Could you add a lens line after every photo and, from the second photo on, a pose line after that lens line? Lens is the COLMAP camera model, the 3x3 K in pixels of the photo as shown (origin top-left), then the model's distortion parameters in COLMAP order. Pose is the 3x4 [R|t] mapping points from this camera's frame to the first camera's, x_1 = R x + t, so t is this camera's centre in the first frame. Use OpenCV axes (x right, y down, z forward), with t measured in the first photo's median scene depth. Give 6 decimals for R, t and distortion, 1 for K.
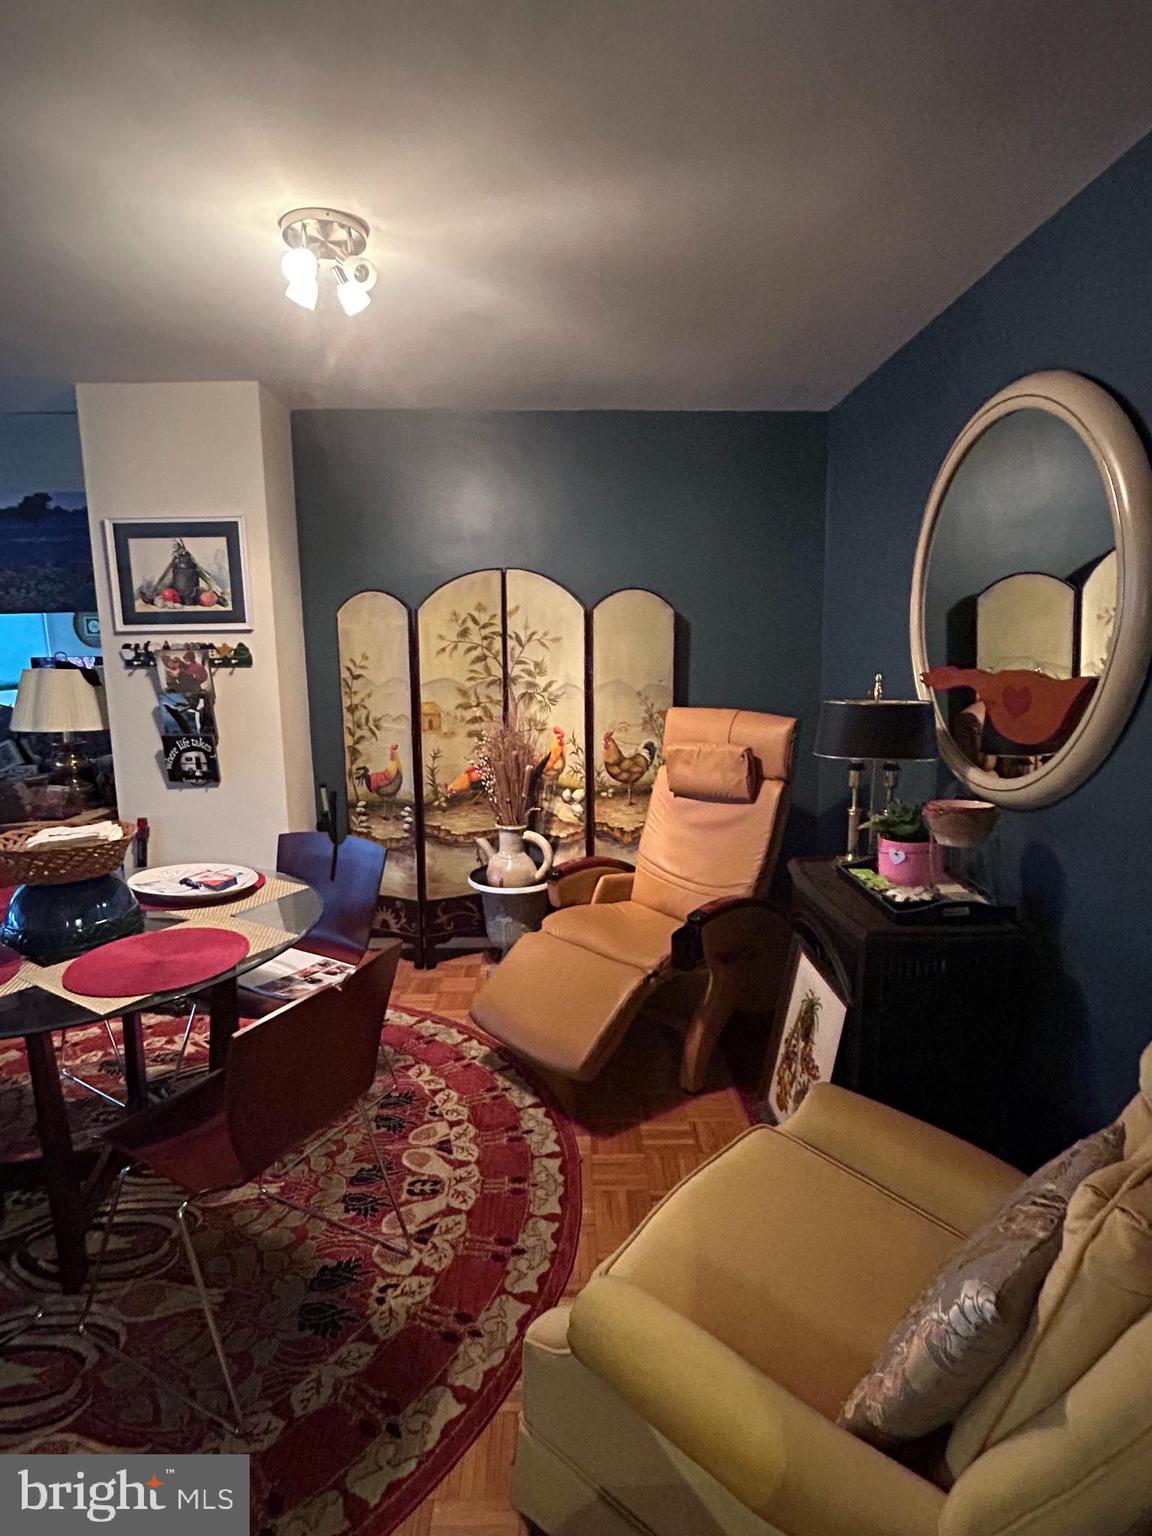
lens RADIAL K [[785.6, 0, 583.0], [0, 785.6, 762.3], [0, 0, 1]] dist [-0.001923, 0.000771]
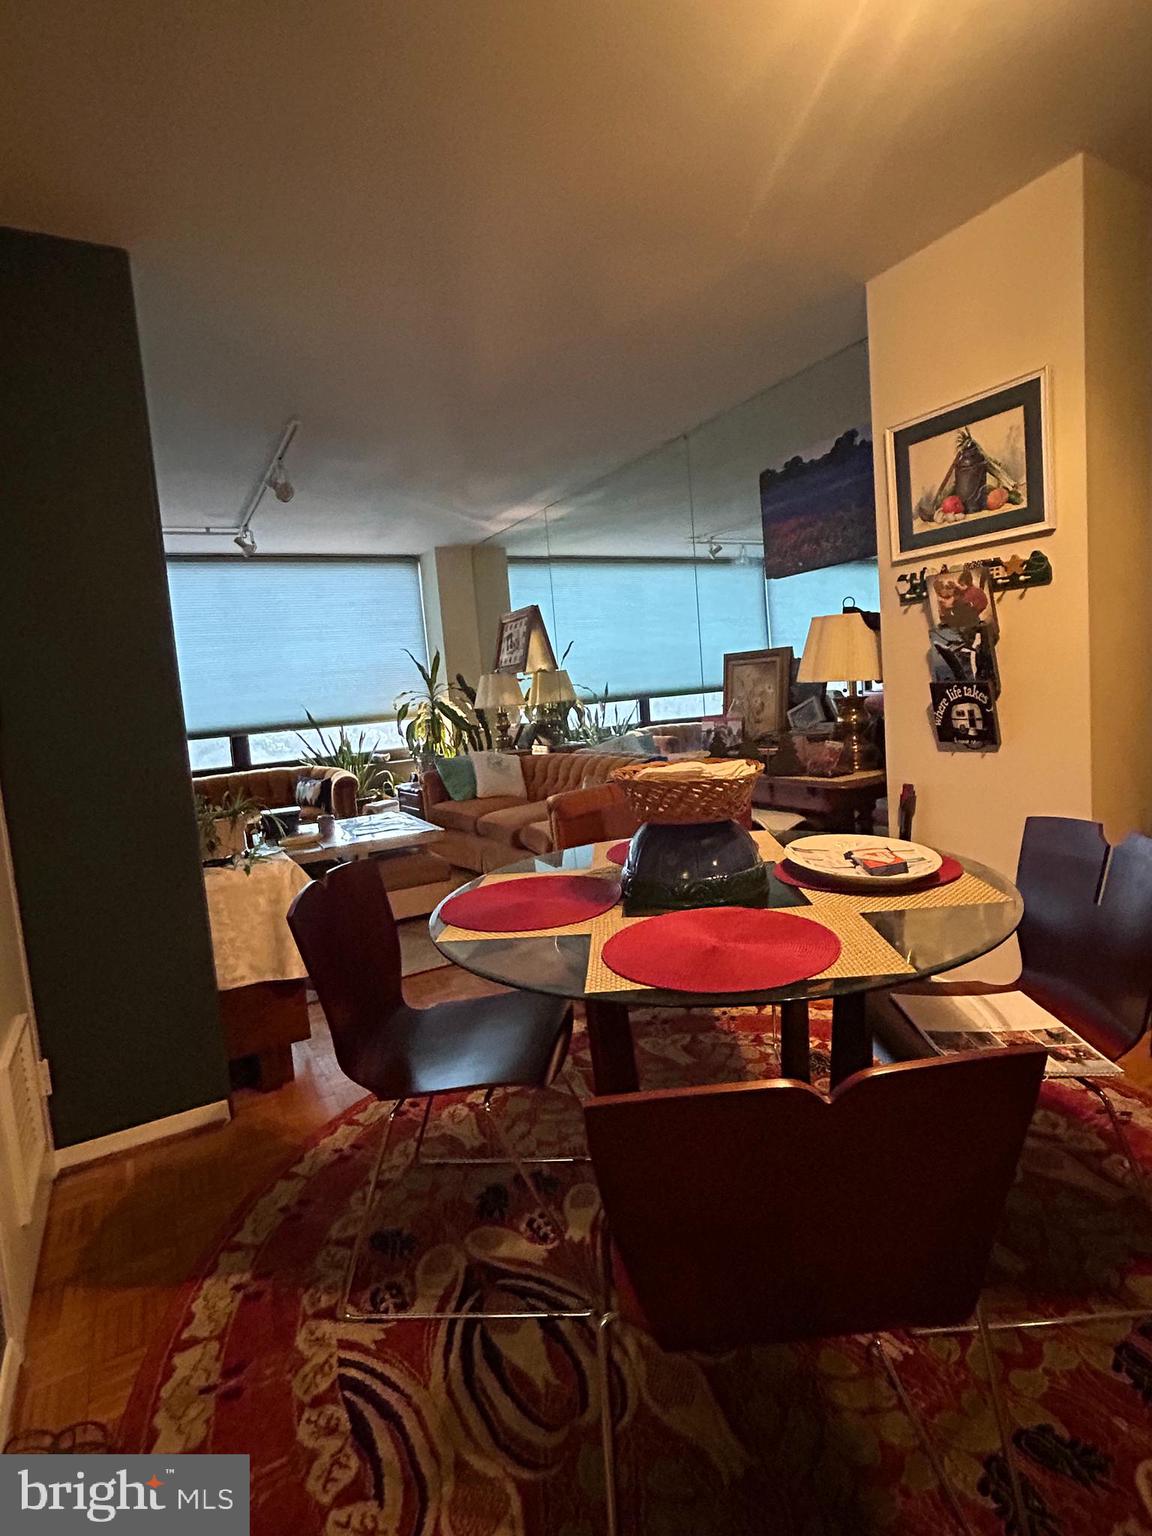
lens RADIAL K [[785.6, 0, 583.0], [0, 785.6, 762.3], [0, 0, 1]] dist [-0.001923, 0.000771]
pose [[0.465226, 0.062568, -0.882978, 0.016091], [-0.057225, 0.997538, 0.040535, 0.034920], [0.883340, 0.031670, 0.467661, 0.309700]]
